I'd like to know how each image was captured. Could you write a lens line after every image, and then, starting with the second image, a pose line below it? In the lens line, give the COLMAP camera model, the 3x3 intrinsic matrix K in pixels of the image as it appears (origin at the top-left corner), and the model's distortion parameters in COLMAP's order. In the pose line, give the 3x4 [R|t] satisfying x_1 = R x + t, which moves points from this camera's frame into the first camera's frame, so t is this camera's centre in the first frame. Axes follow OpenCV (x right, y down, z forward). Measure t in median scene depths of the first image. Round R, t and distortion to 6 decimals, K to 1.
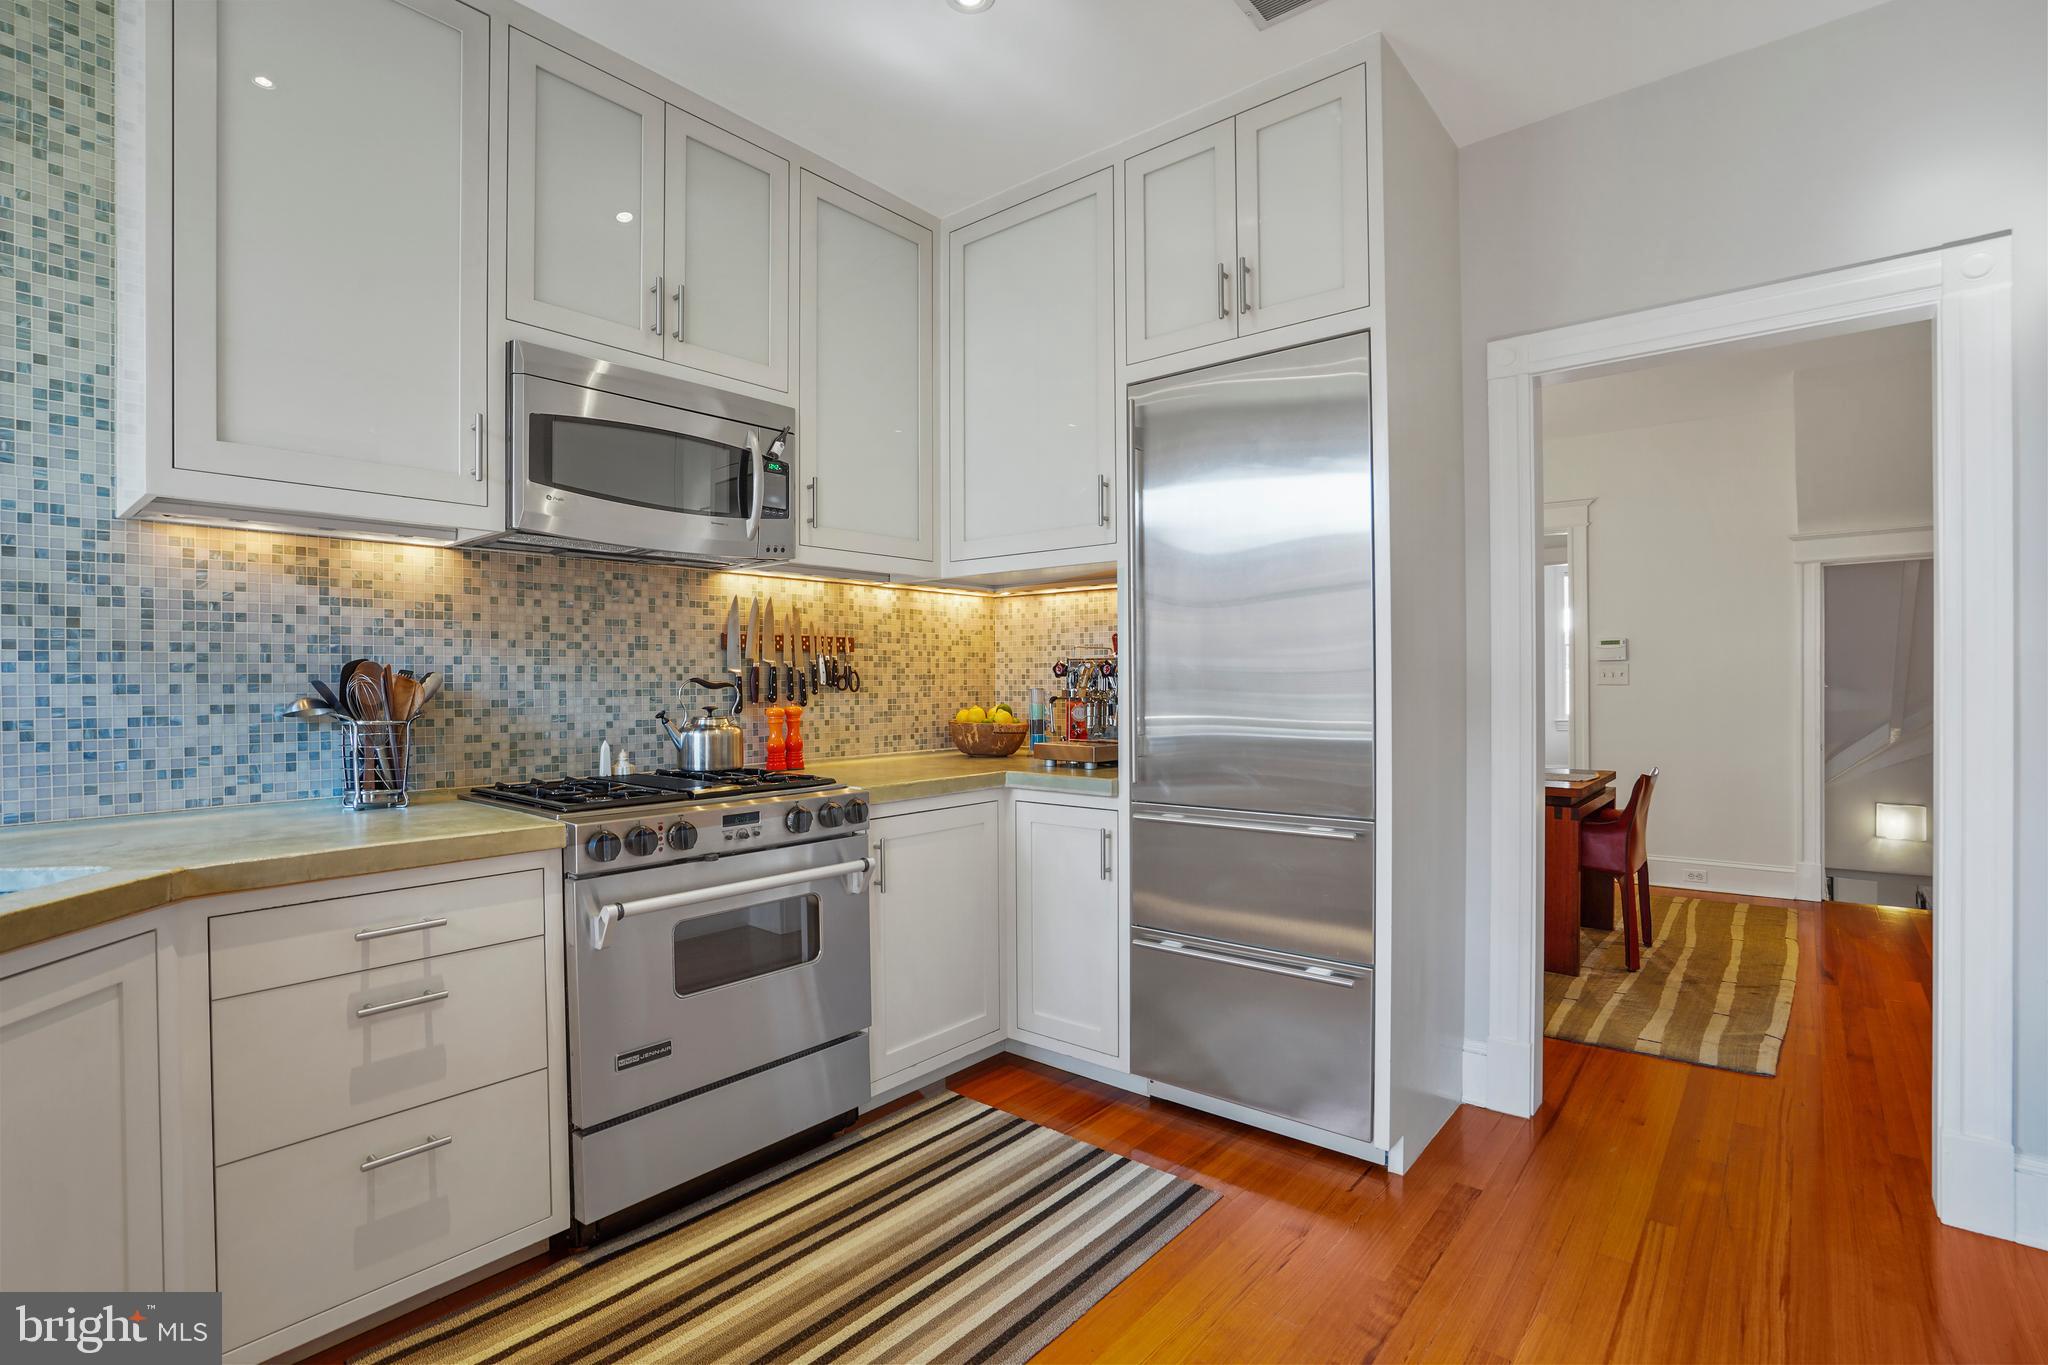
lens RADIAL K [[963.8, 0, 1017.2], [0, 963.8, 688.4], [0, 0, 1]] dist [-0.035410, 0.010602]
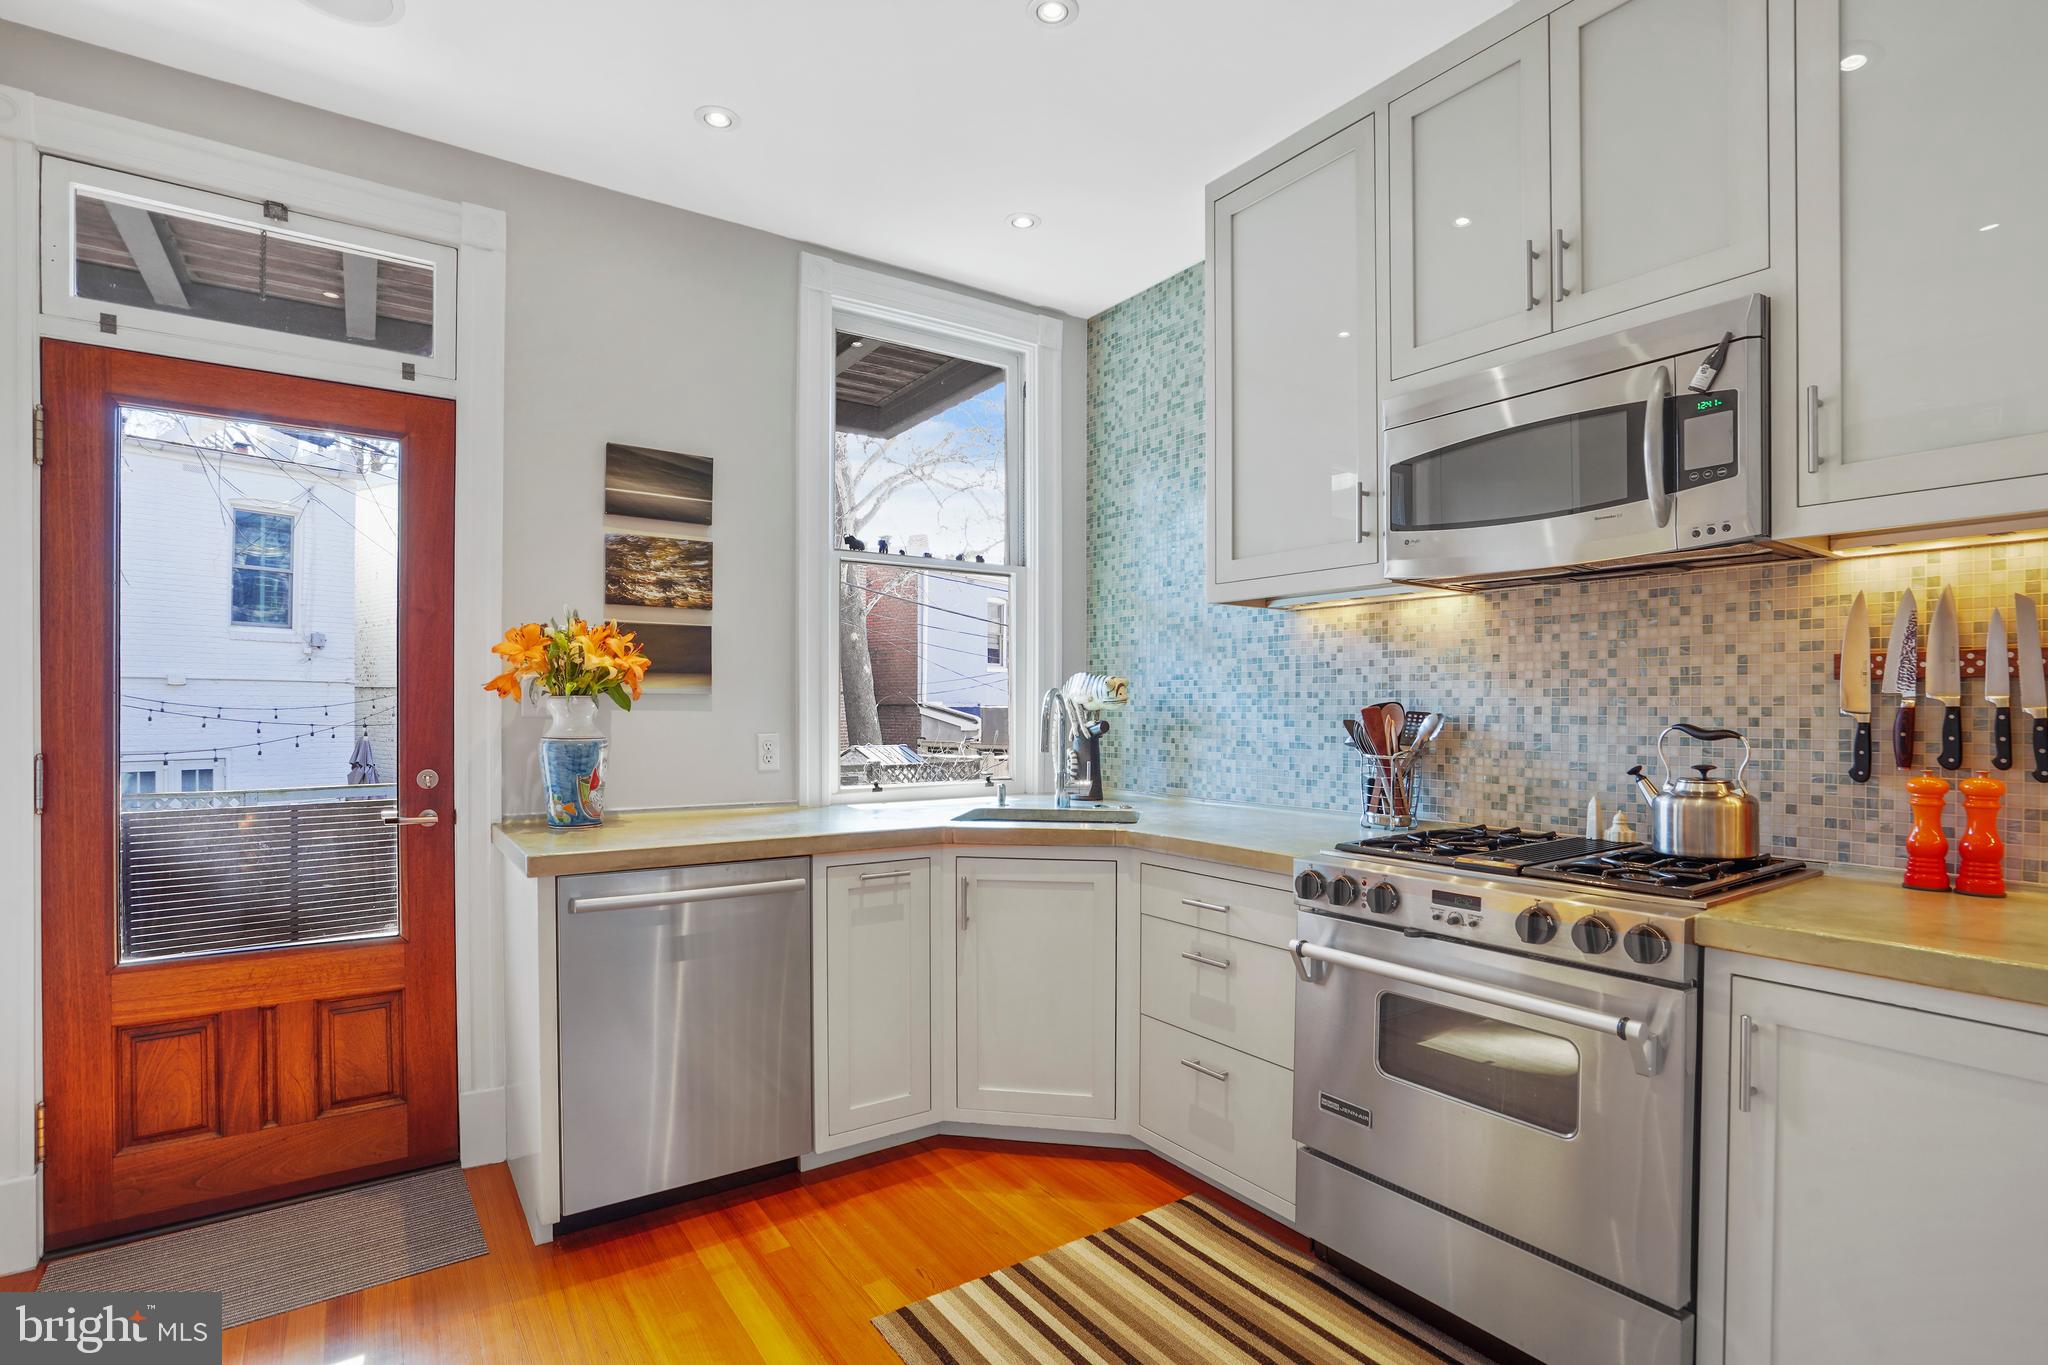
lens RADIAL K [[963.8, 0, 991.4], [0, 963.8, 713.9], [0, 0, 1]] dist [-0.035410, 0.010602]
pose [[-0.259575, 0.014296, -0.965617, 0.540835], [-0.006810, 0.999838, 0.016634, -0.029787], [0.965699, 0.010893, -0.259436, 0.753898]]
